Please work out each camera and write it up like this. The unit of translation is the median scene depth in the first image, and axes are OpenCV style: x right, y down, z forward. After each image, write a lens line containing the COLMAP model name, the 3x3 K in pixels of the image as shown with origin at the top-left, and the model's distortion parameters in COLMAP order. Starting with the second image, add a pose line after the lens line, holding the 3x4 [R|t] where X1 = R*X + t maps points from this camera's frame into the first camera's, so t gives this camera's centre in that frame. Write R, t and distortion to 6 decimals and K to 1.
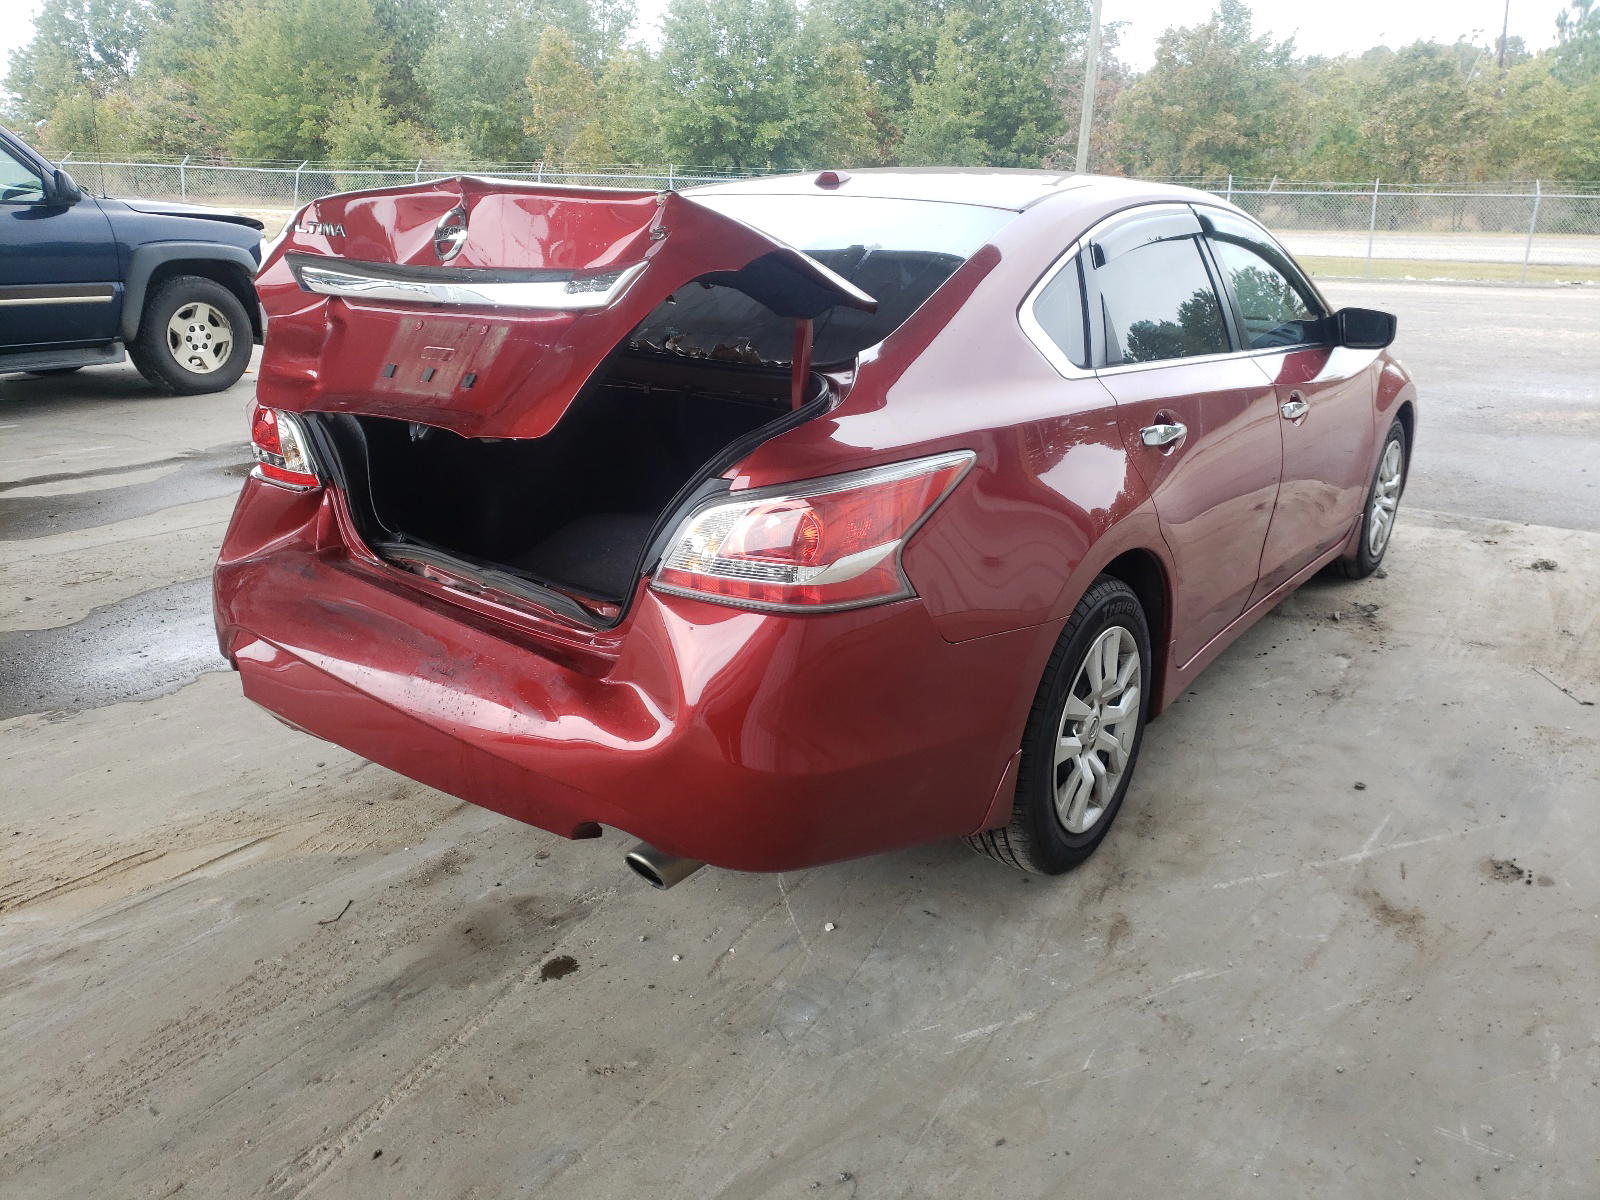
lens RADIAL K [[1300.7, 0, 794.6], [0, 1300.7, 594.9], [0, 0, 1]] dist [0.033193, -0.015837]
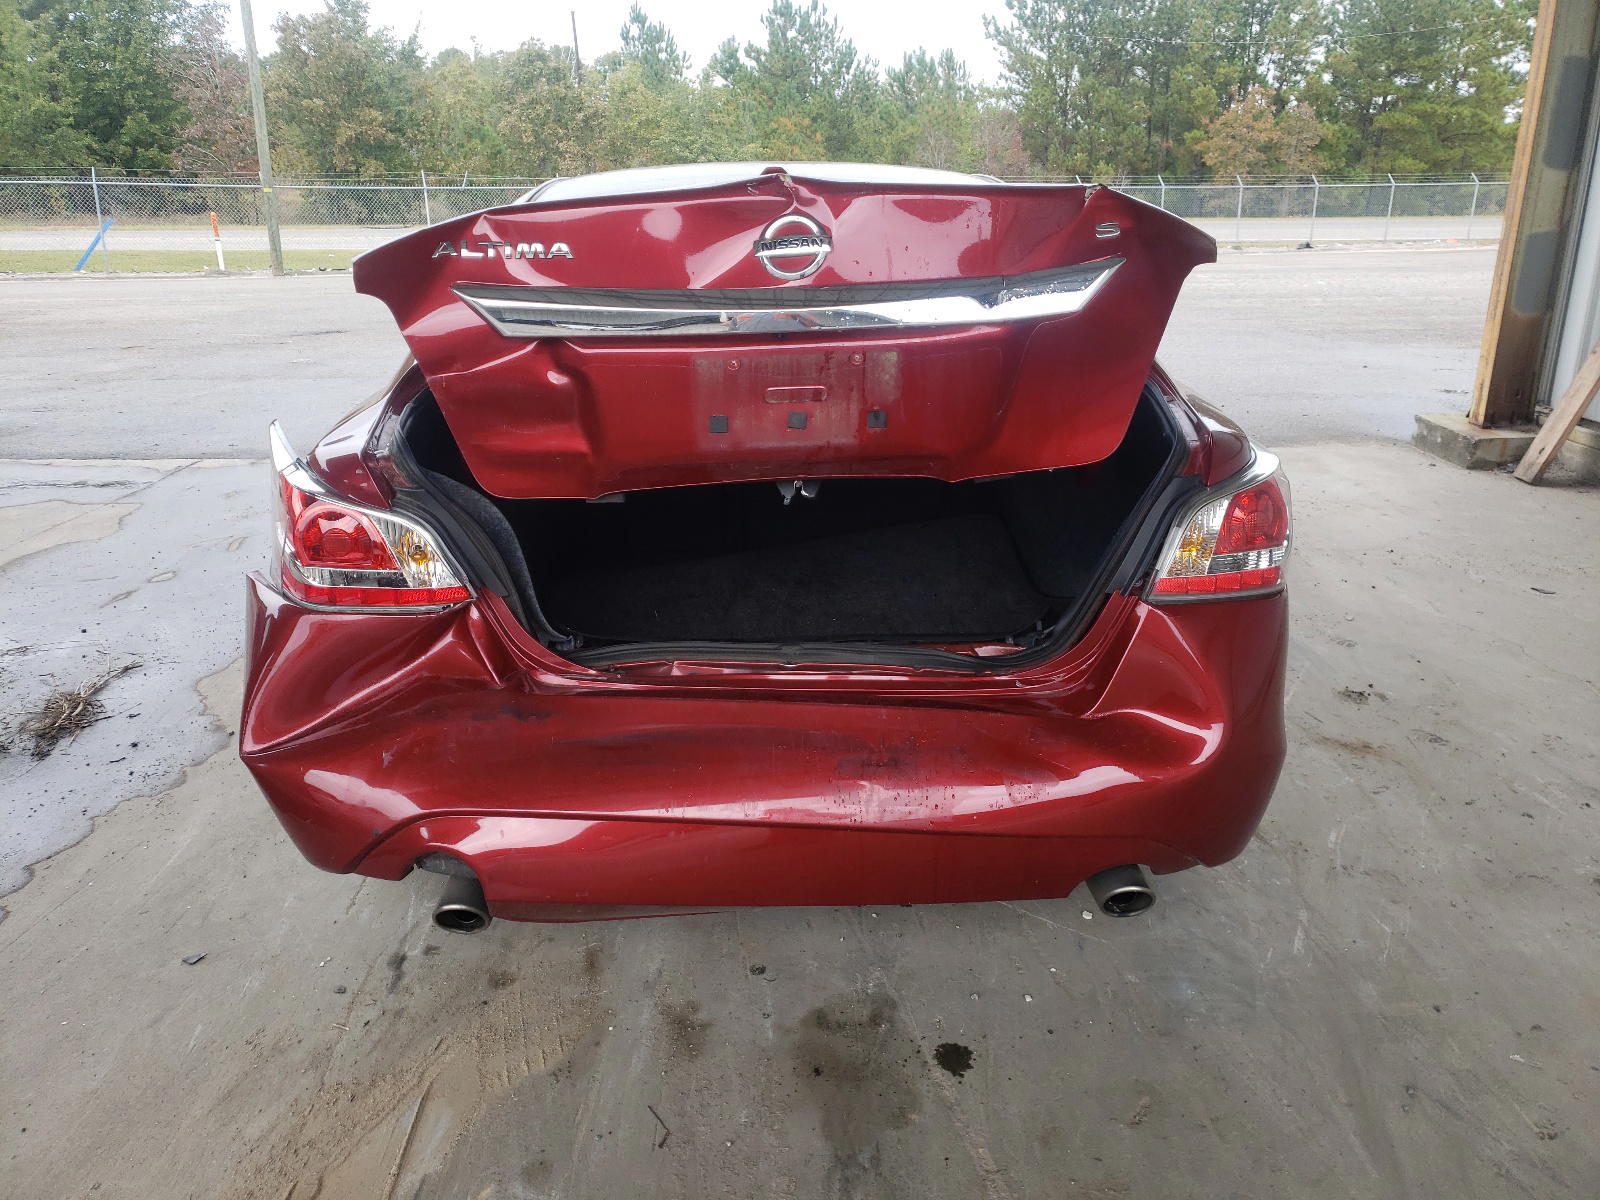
lens RADIAL K [[1300.7, 0, 794.9], [0, 1300.7, 606.5], [0, 0, 1]] dist [0.033193, -0.015837]
pose [[0.765950, -0.213145, 0.606539, -0.108033], [0.206683, 0.974997, 0.081621, -0.016382], [-0.608771, 0.062844, 0.790853, 0.049150]]
